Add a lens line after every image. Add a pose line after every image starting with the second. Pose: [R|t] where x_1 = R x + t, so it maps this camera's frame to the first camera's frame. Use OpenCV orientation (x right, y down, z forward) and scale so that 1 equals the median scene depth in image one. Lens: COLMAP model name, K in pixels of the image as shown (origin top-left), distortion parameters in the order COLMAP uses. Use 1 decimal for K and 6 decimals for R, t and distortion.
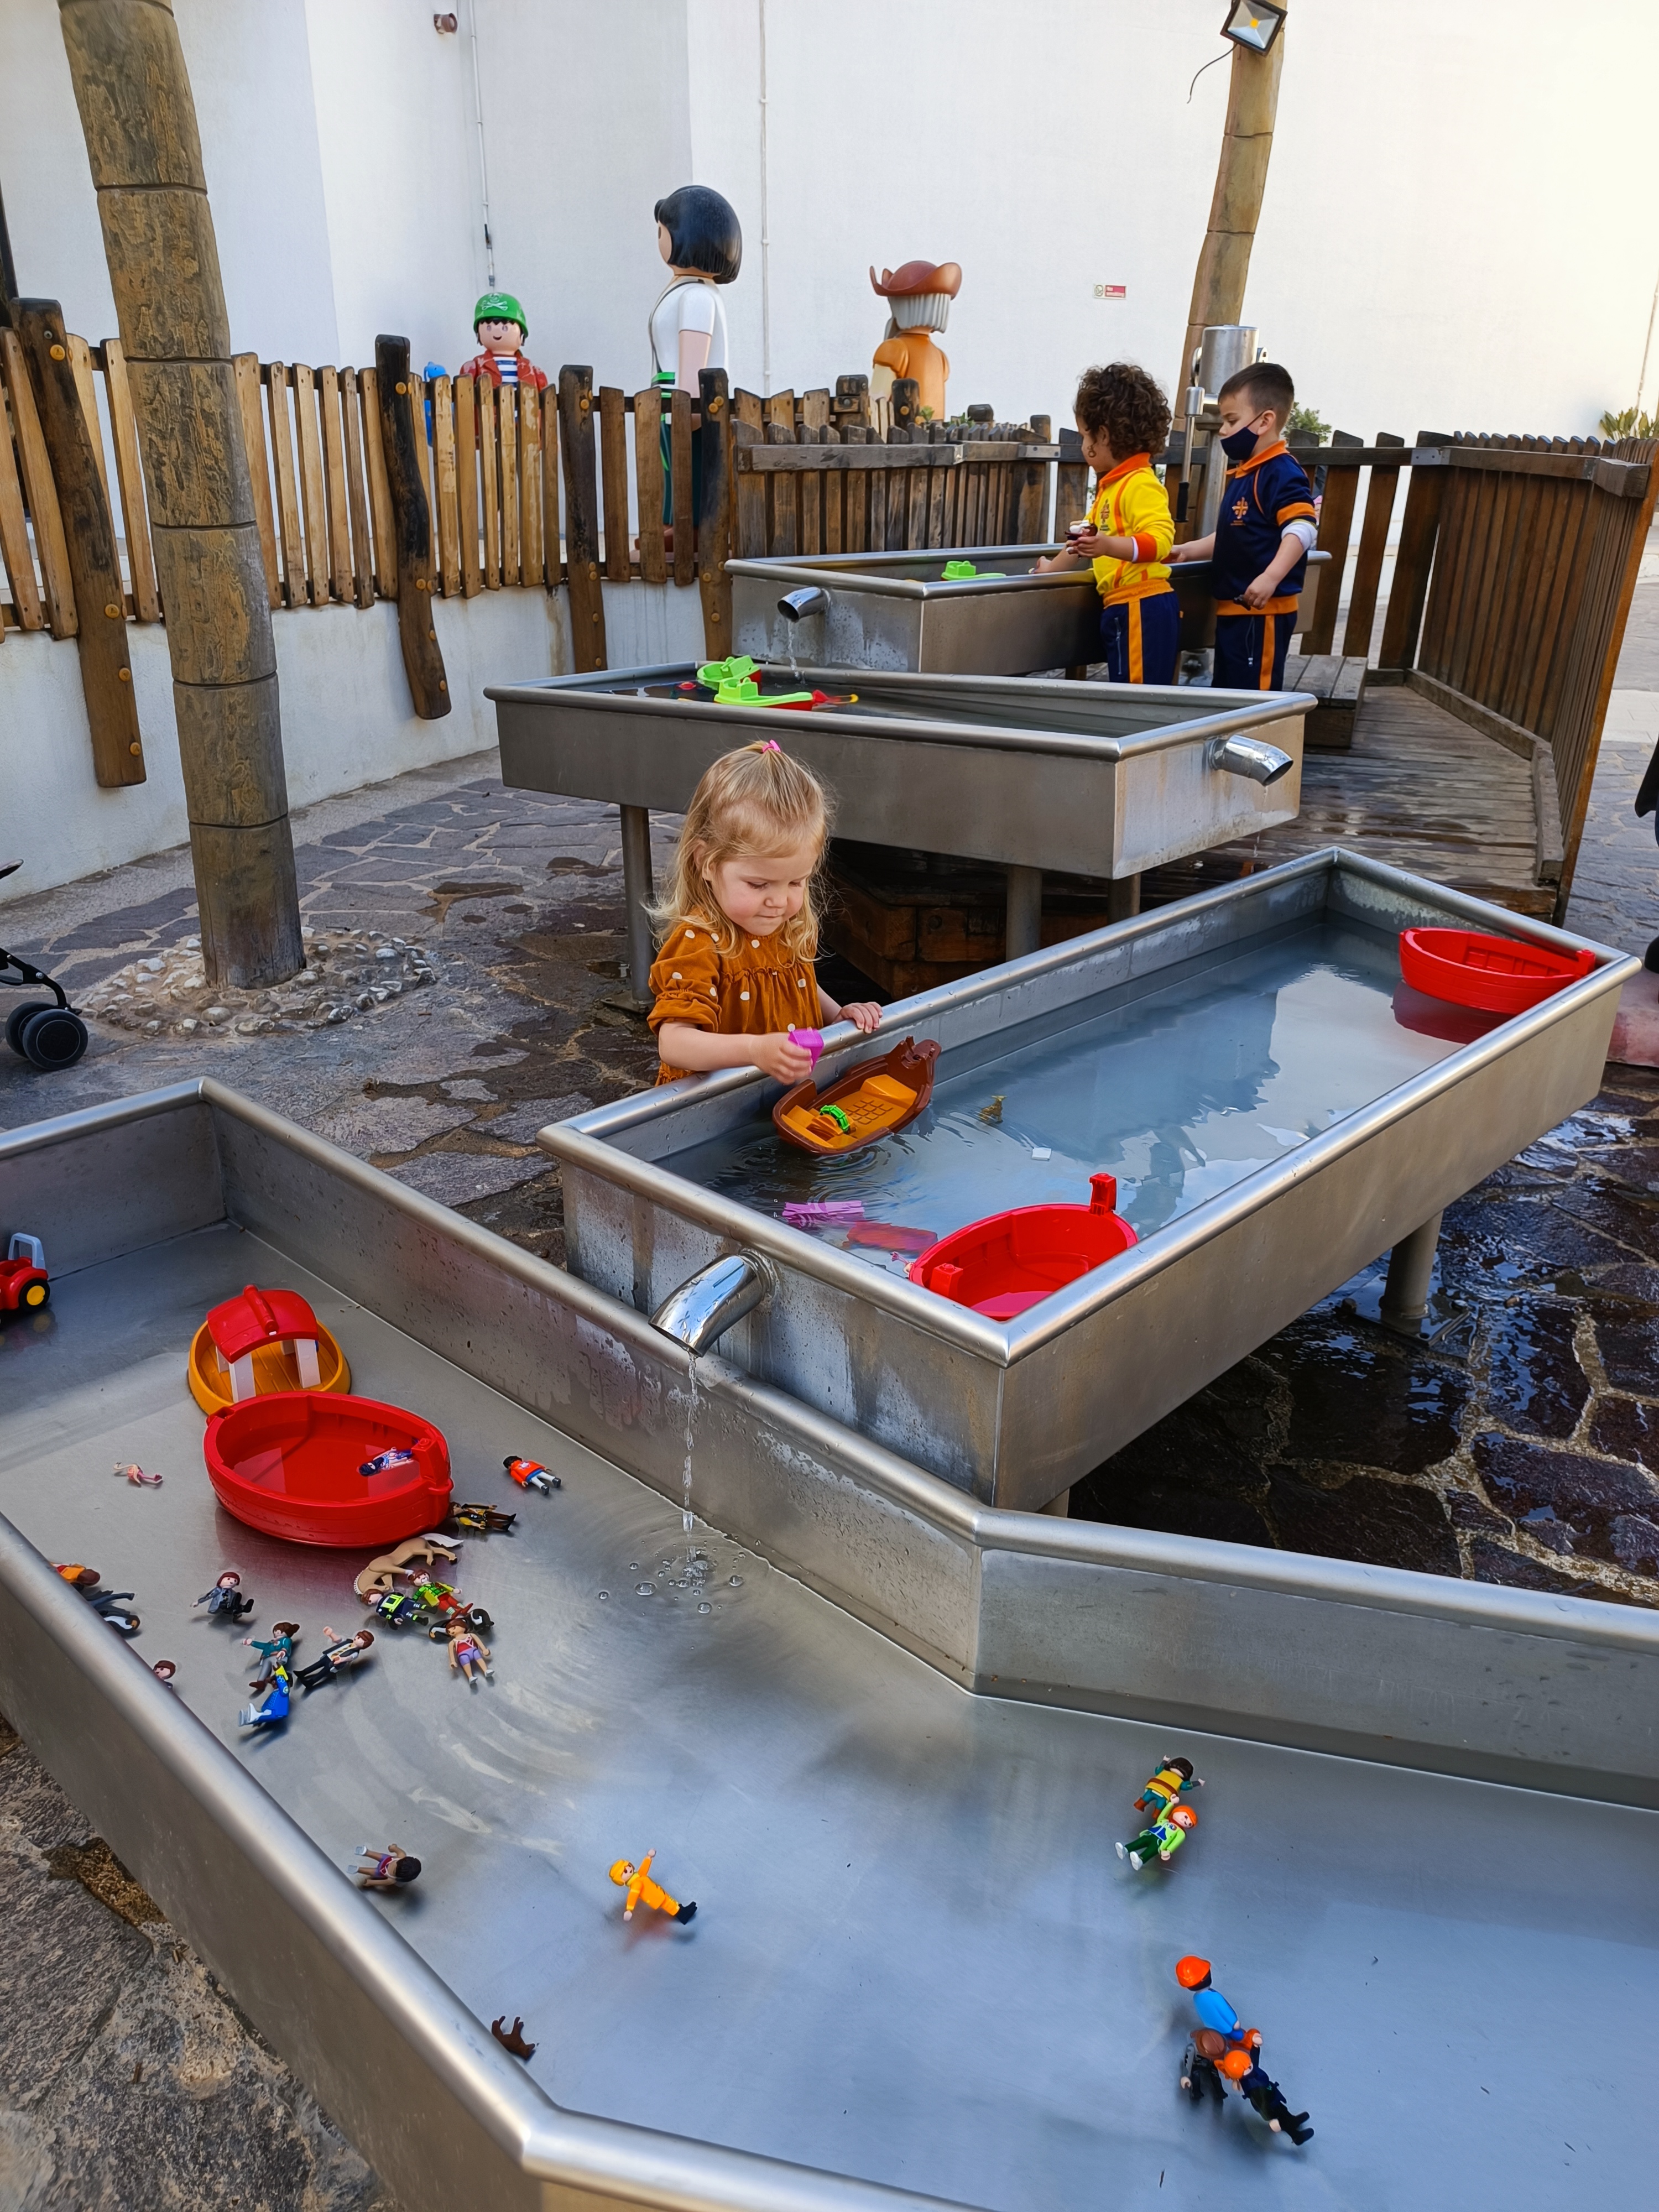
lens RADIAL K [[1600.9, 0, 829.2], [0, 1600.9, 1099.4], [0, 0, 1]] dist [0.045138, -0.047221]
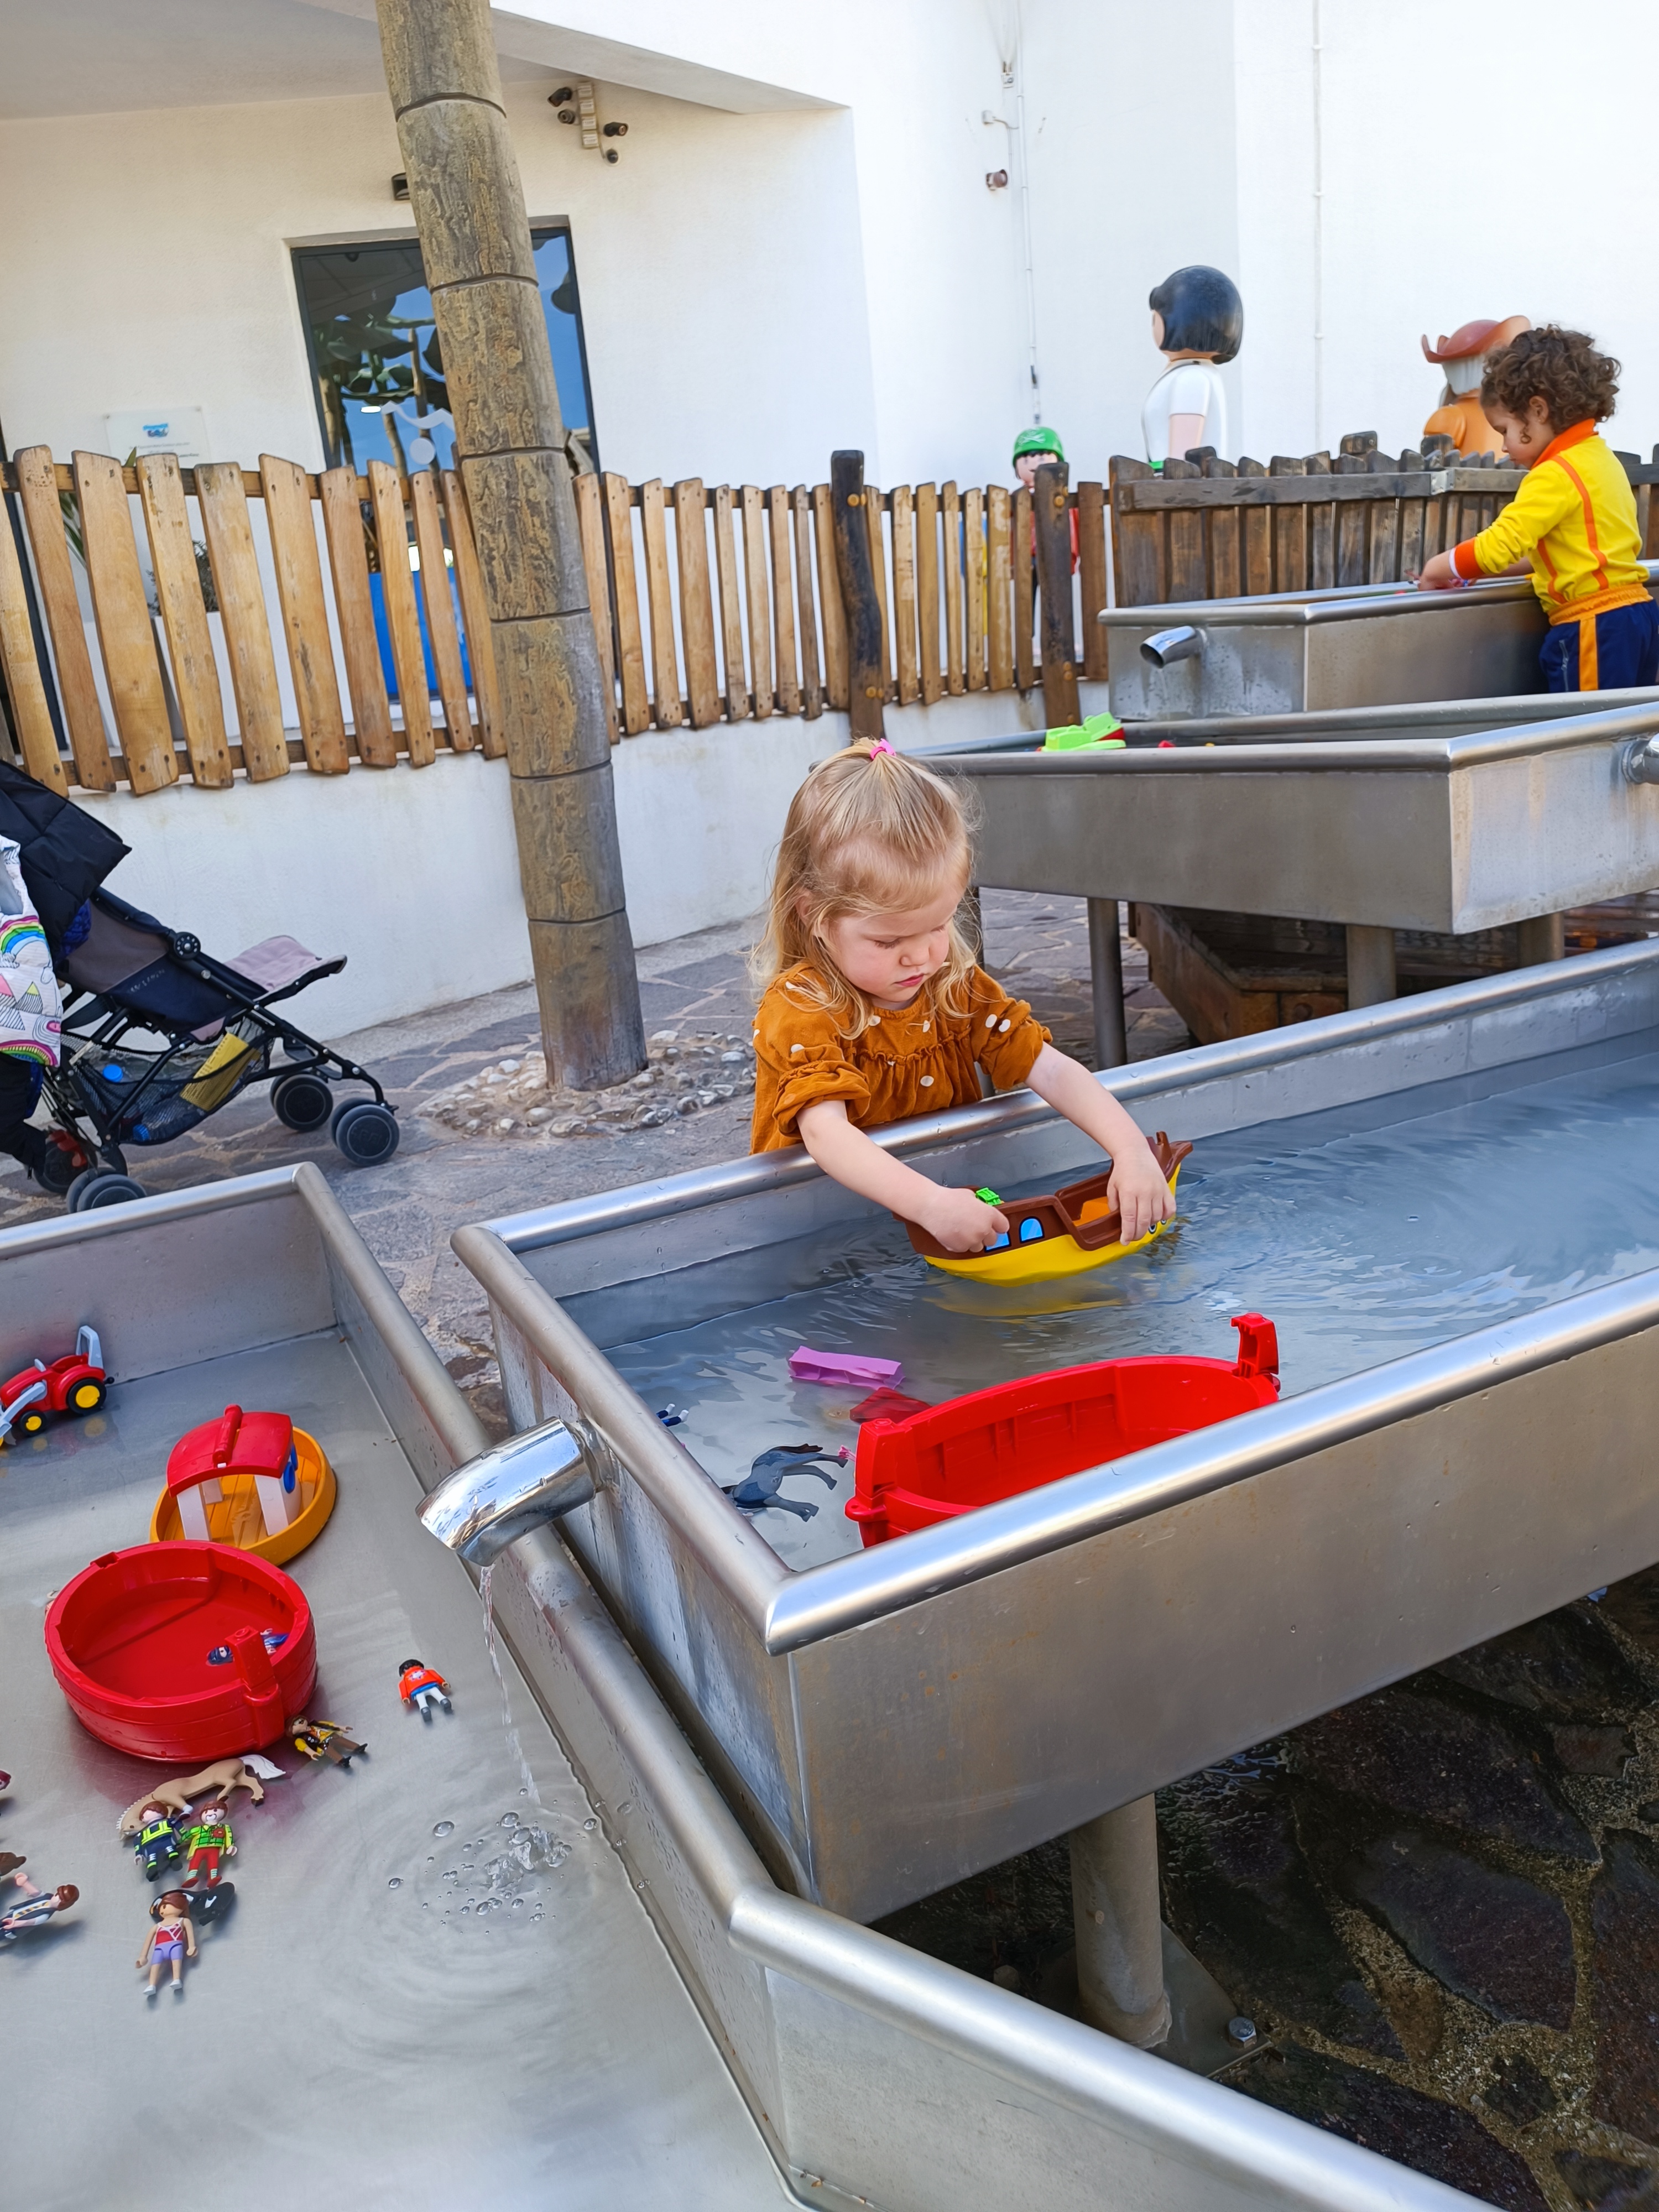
lens RADIAL K [[1600.9, 0, 829.2], [0, 1600.9, 1099.4], [0, 0, 1]] dist [0.045138, -0.047221]
pose [[0.932355, 0.013770, -0.361282, 0.126285], [-0.044373, 0.996078, -0.076549, 0.003545], [0.358811, 0.087402, 0.929309, 0.165428]]
